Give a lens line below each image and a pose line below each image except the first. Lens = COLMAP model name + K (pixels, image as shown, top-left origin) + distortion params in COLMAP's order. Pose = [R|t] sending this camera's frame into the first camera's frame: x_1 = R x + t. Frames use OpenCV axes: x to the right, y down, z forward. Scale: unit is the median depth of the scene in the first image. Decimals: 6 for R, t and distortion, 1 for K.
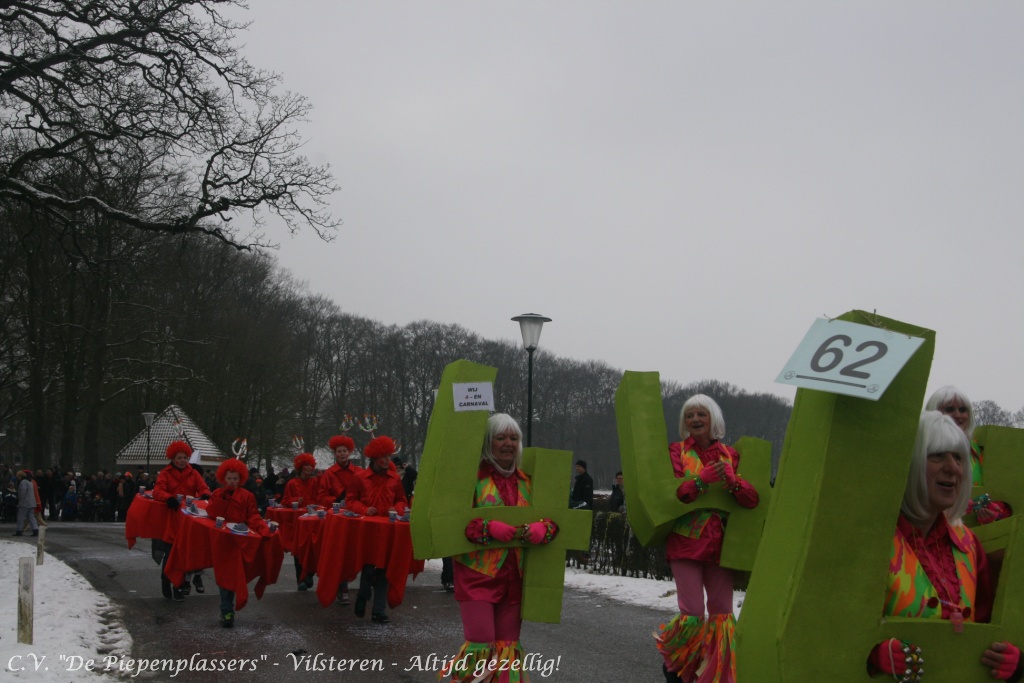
lens RADIAL K [[1374.3, 0, 511.6], [0, 1374.3, 333.1], [0, 0, 1]] dist [-0.079167, 0.000000]
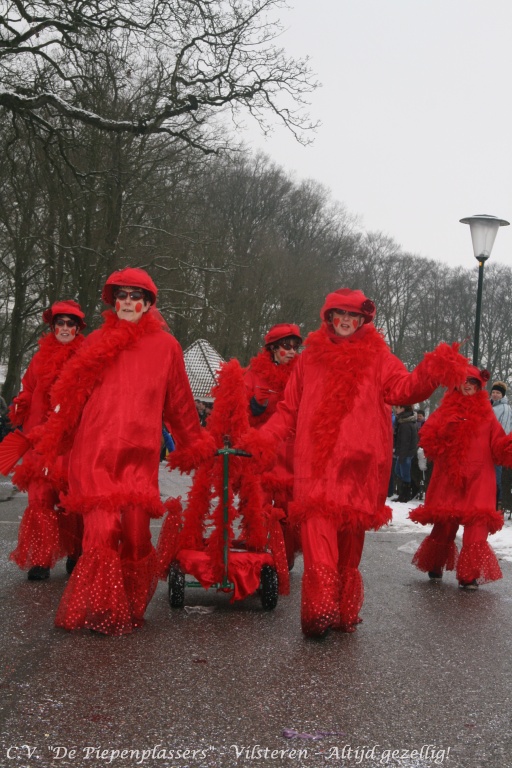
lens RADIAL K [[1465.0, 0, 255.3], [0, 1465.0, 383.8], [0, 0, 1]] dist [-0.019284, 0.000000]
pose [[0.974287, 0.042688, -0.221229, 0.020641], [-0.026216, 0.996697, 0.076866, 0.006035], [0.223780, -0.069090, 0.972188, 0.027037]]
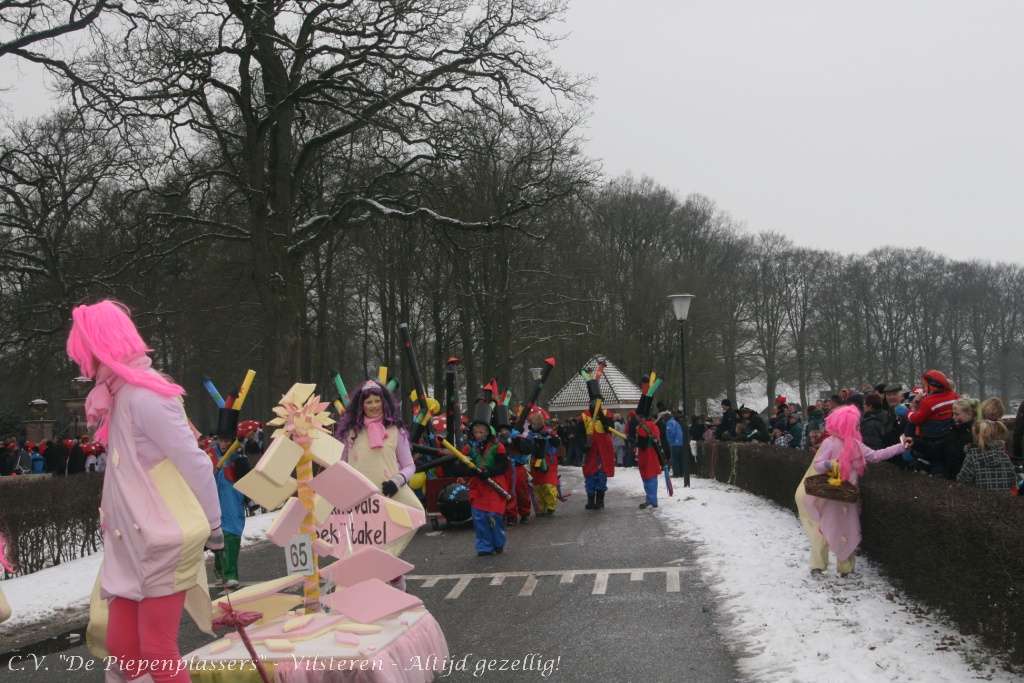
lens RADIAL K [[1374.3, 0, 506.7], [0, 1374.3, 338.0], [0, 0, 1]] dist [-0.079167, 0.000000]
pose [[0.939396, -0.062793, -0.337035, 0.076910], [0.079452, 0.996194, 0.035850, -0.007985], [0.333501, -0.060455, 0.940809, -0.075292]]
